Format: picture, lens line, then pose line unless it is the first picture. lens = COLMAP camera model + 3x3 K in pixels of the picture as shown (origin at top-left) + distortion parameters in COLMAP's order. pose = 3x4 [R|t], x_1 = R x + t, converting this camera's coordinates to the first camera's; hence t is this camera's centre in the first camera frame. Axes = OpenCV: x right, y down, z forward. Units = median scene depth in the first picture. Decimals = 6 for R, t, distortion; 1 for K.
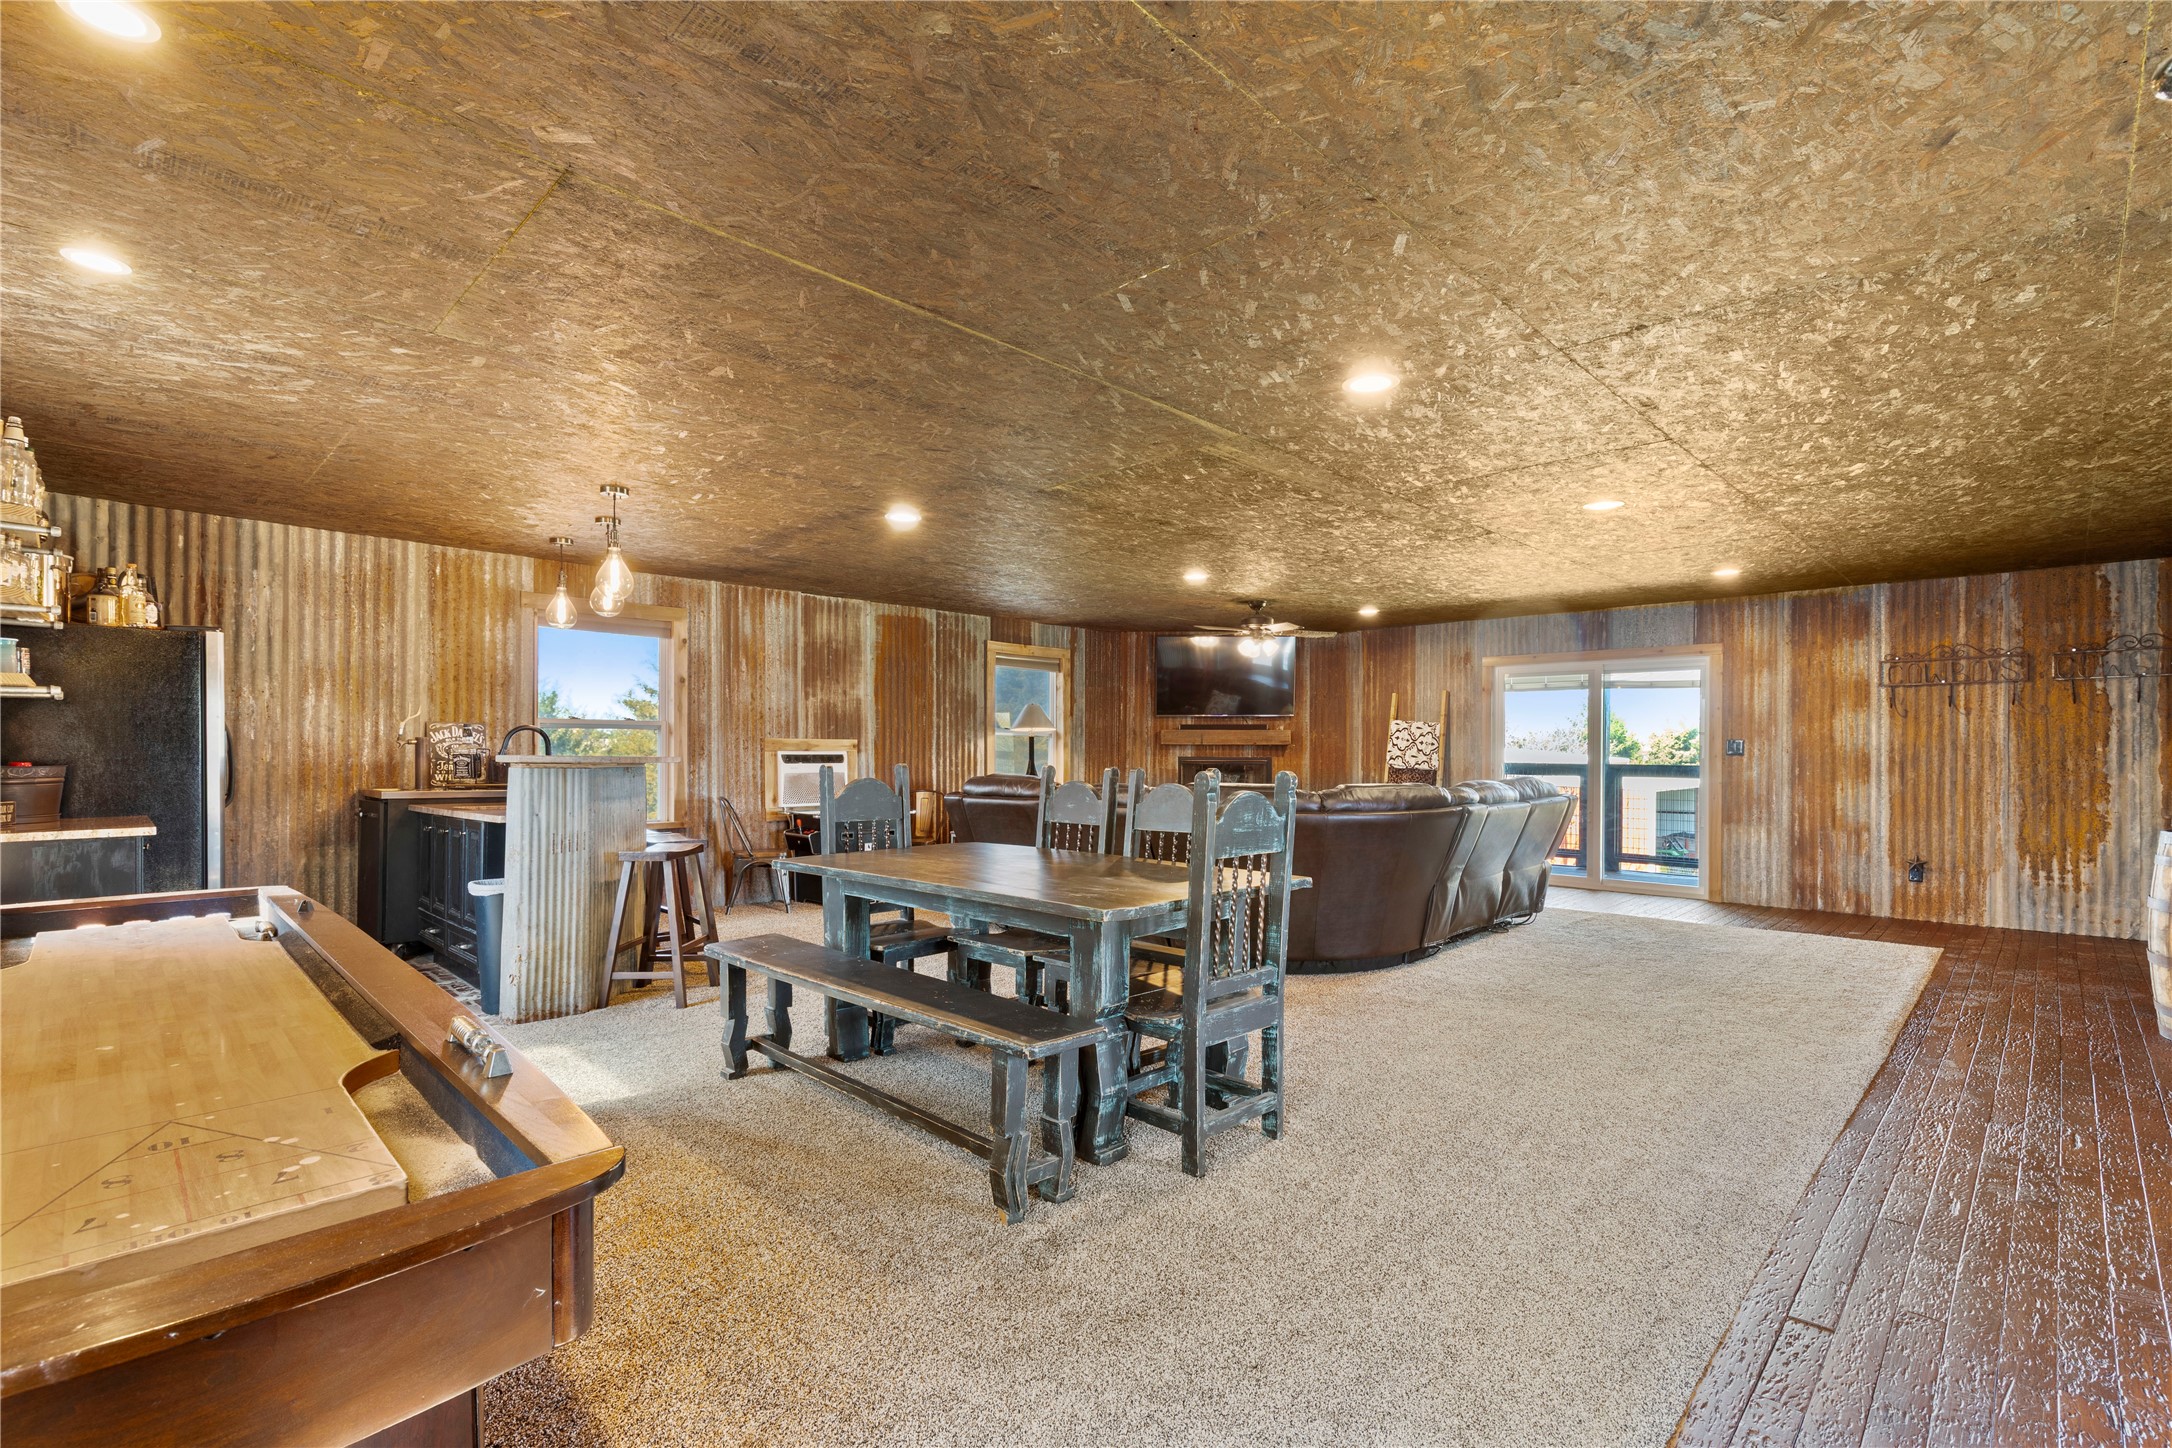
lens RADIAL K [[986.5, 0, 1098.3], [0, 986.5, 735.0], [0, 0, 1]] dist [0.017536, -0.001448]
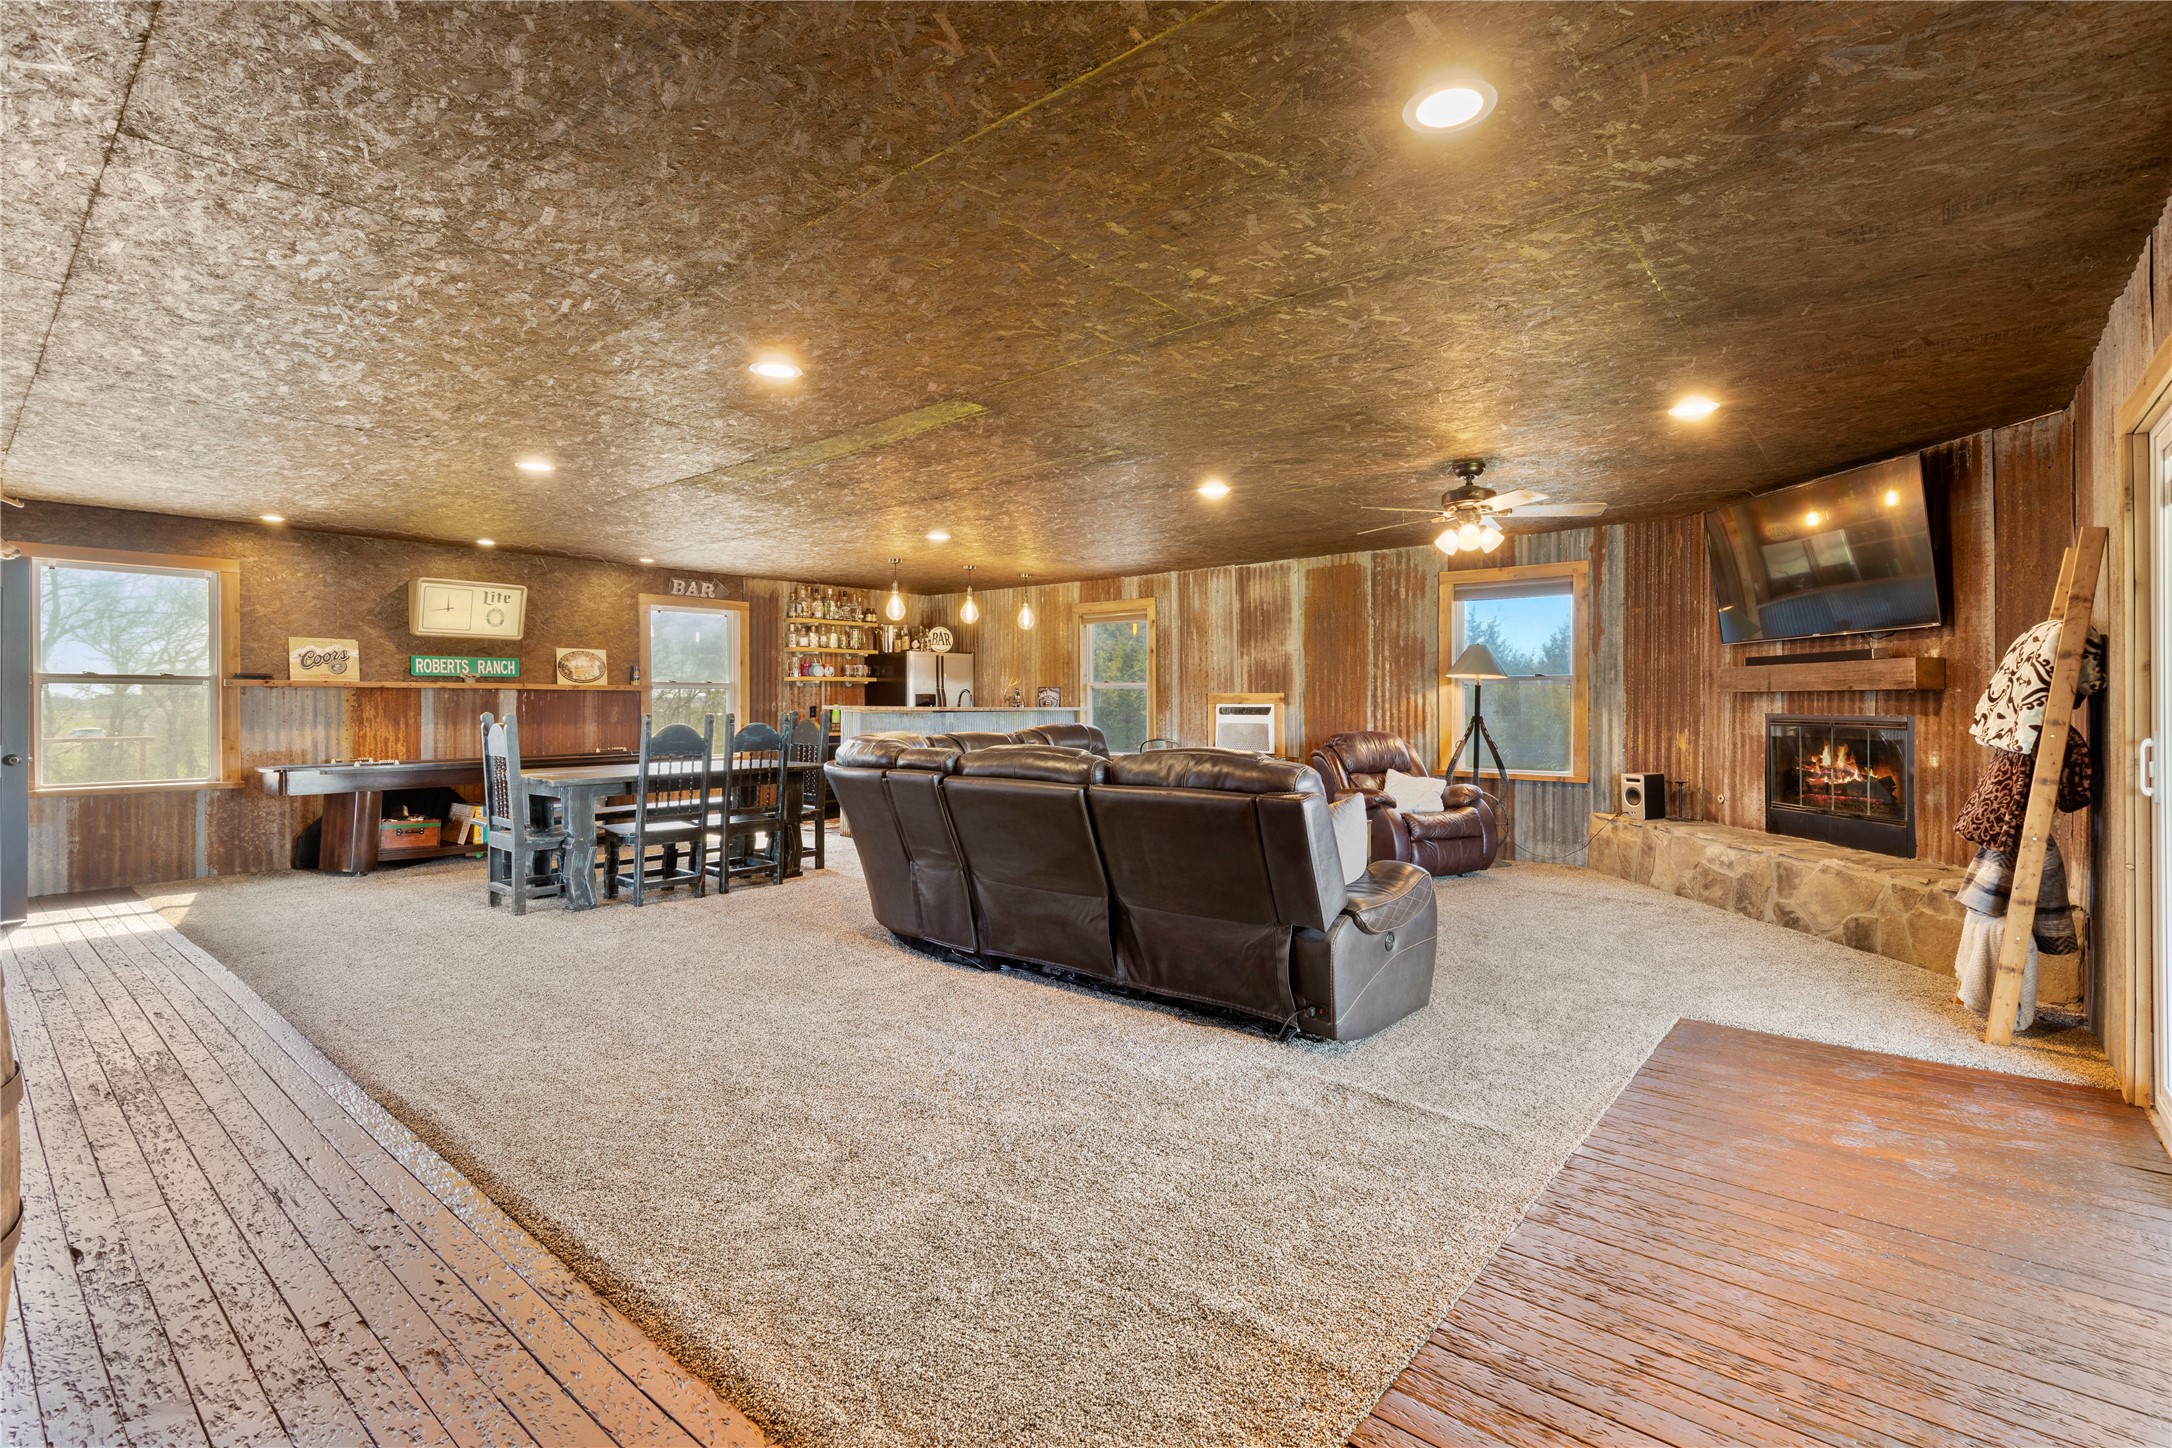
lens RADIAL K [[986.5, 0, 1099.8], [0, 986.5, 712.3], [0, 0, 1]] dist [0.017536, -0.001448]
pose [[0.071919, 0.002103, -0.997408, 0.804072], [0.008806, 0.999957, 0.002744, 0.020757], [0.997372, -0.008980, 0.071897, 0.740216]]
